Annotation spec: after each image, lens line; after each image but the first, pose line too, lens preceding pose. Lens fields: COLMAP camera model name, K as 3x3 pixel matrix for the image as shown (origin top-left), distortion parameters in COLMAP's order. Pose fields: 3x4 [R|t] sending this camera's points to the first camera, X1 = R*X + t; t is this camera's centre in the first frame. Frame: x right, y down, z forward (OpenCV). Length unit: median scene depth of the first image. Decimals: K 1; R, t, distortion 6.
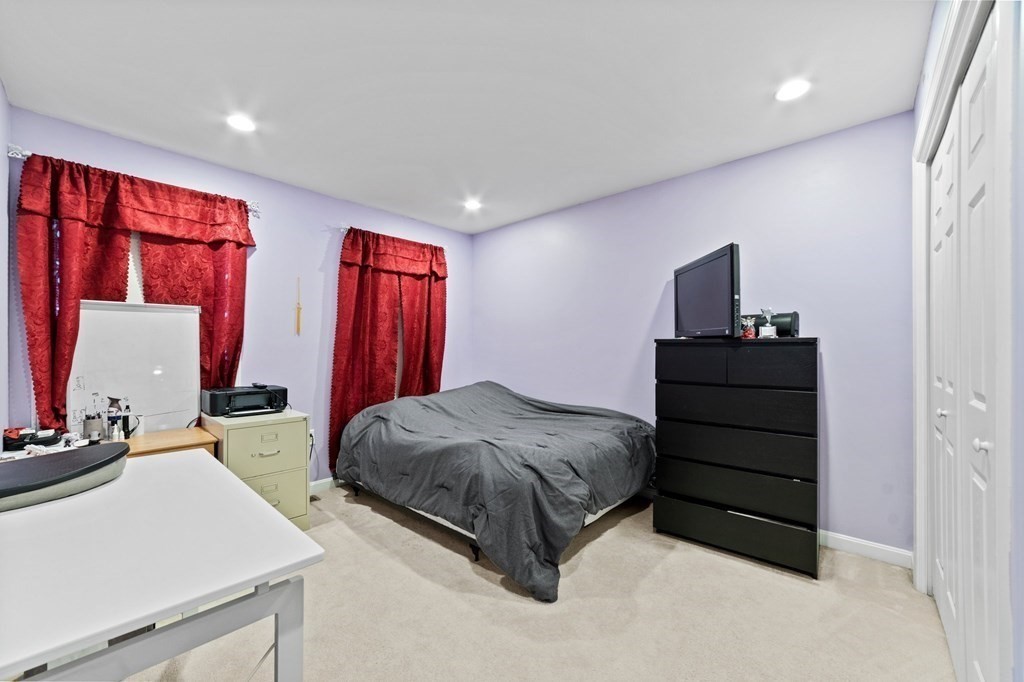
lens RADIAL K [[393.4, 0, 509.9], [0, 393.4, 345.5], [0, 0, 1]] dist [-0.015628, 0.002965]
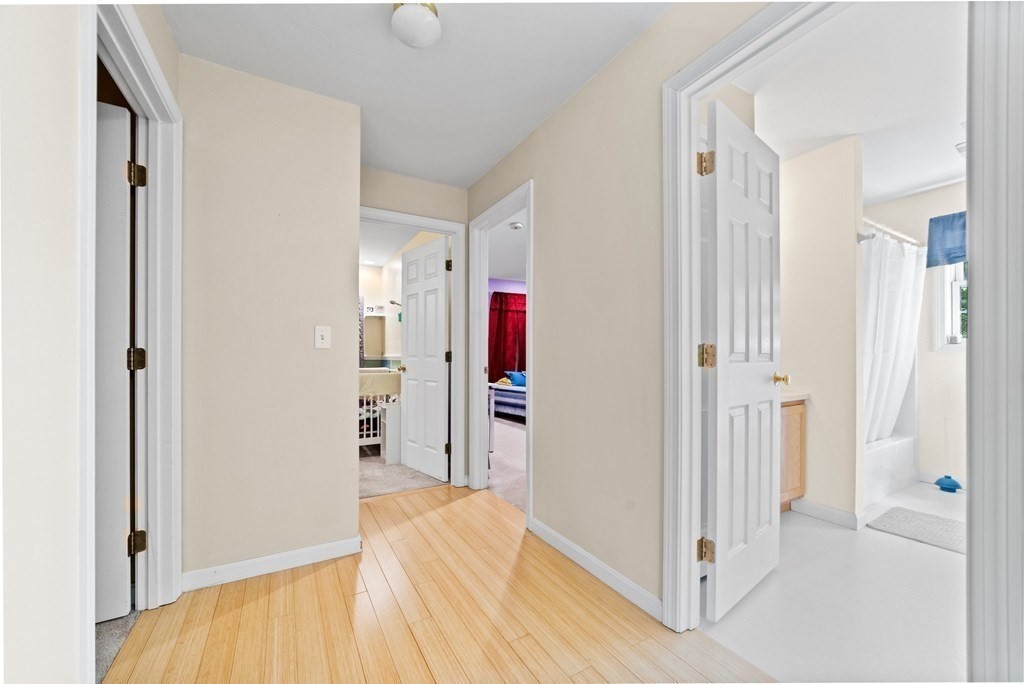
lens RADIAL K [[393.4, 0, 503.7], [0, 393.4, 346.6], [0, 0, 1]] dist [-0.015628, 0.002965]
pose [[0.943839, -0.001088, -0.330404, 0.312005], [0.002304, 0.999992, 0.003291, -0.014106], [0.330397, -0.003867, 0.943834, -0.902375]]
